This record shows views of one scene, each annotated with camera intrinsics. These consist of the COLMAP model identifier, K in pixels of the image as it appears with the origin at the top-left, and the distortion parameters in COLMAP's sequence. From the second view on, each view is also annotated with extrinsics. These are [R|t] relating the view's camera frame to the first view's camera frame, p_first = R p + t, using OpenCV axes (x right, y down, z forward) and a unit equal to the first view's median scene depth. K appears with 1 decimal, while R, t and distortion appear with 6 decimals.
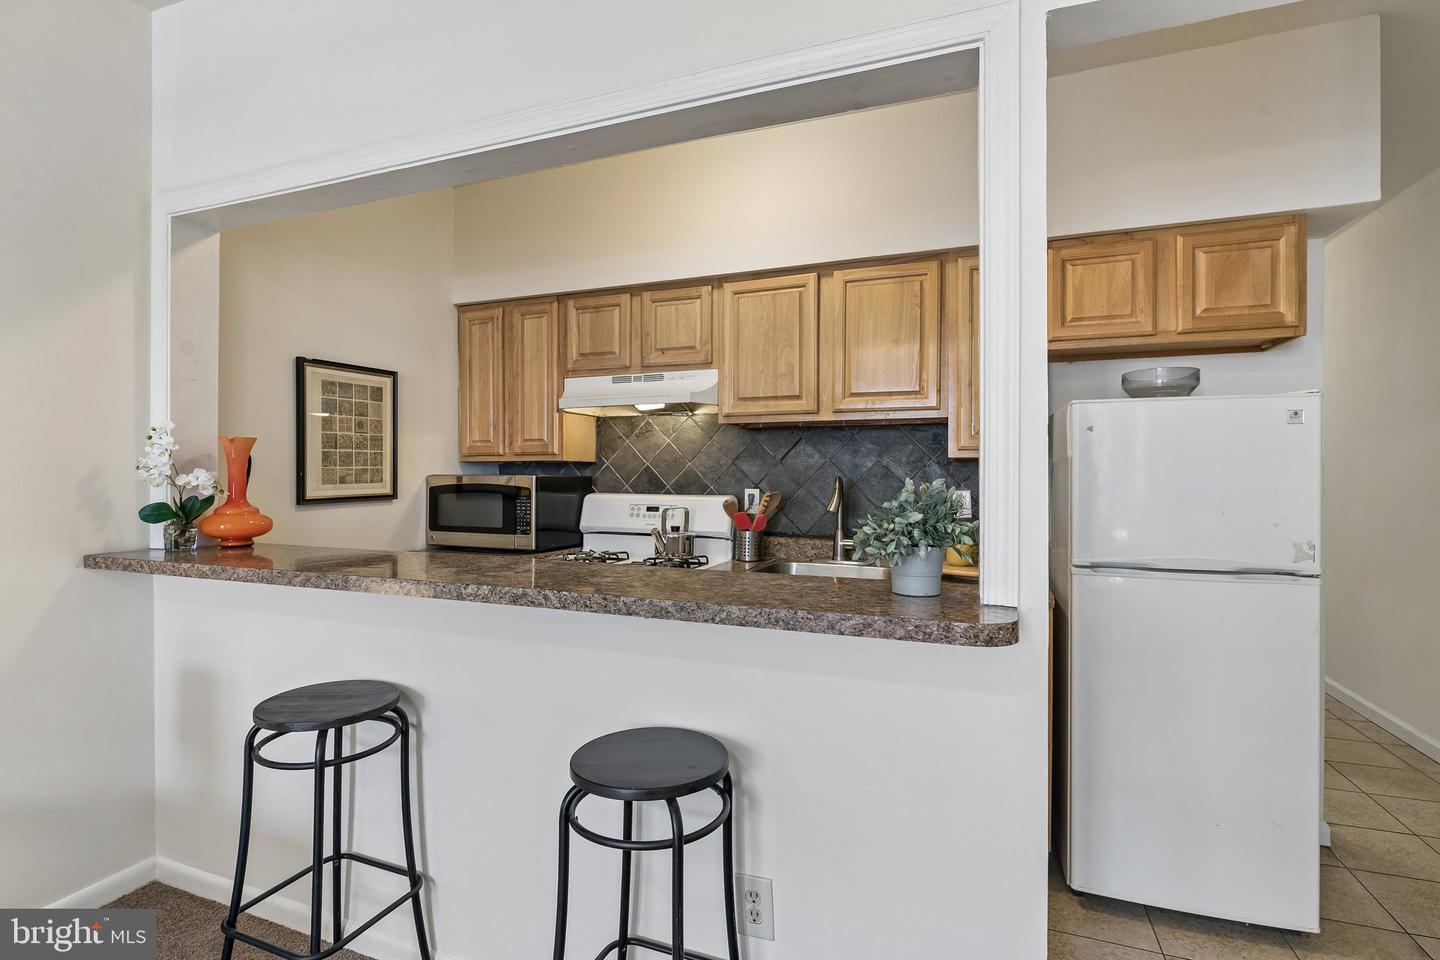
lens RADIAL K [[688.5, 0, 720.2], [0, 688.5, 478.0], [0, 0, 1]] dist [-0.013203, 0.000030]
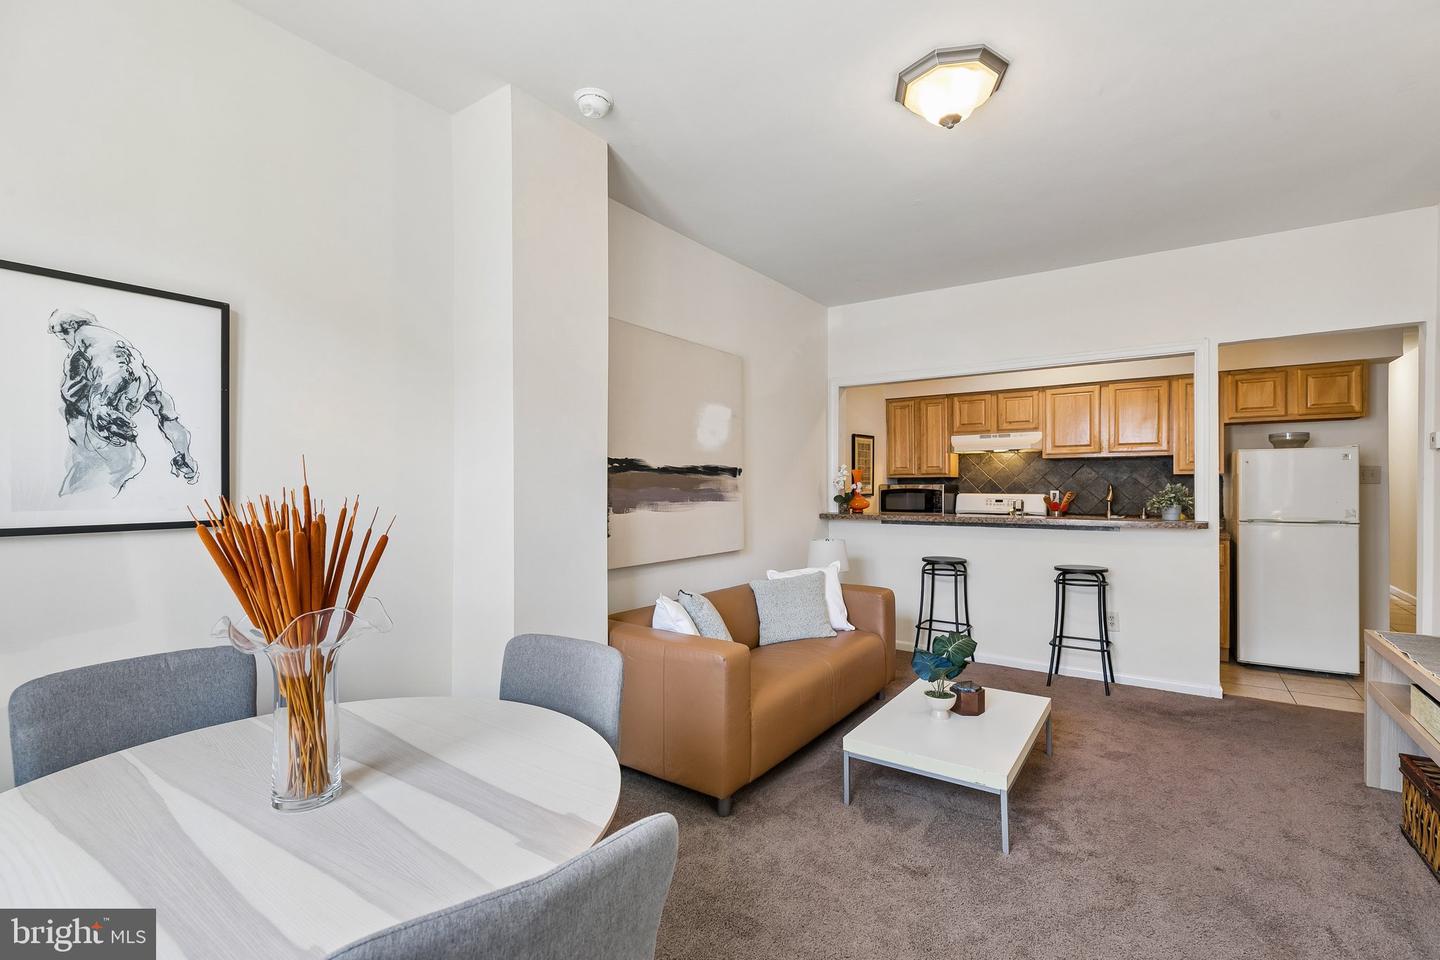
lens RADIAL K [[648.7, 0, 714.4], [0, 648.7, 489.7], [0, 0, 1]] dist [-0.001471, -0.001618]
pose [[0.966428, -0.004763, -0.256893, -0.456801], [0.005220, 0.999986, 0.001096, 0.007451], [0.256884, -0.002400, 0.966439, -1.127289]]
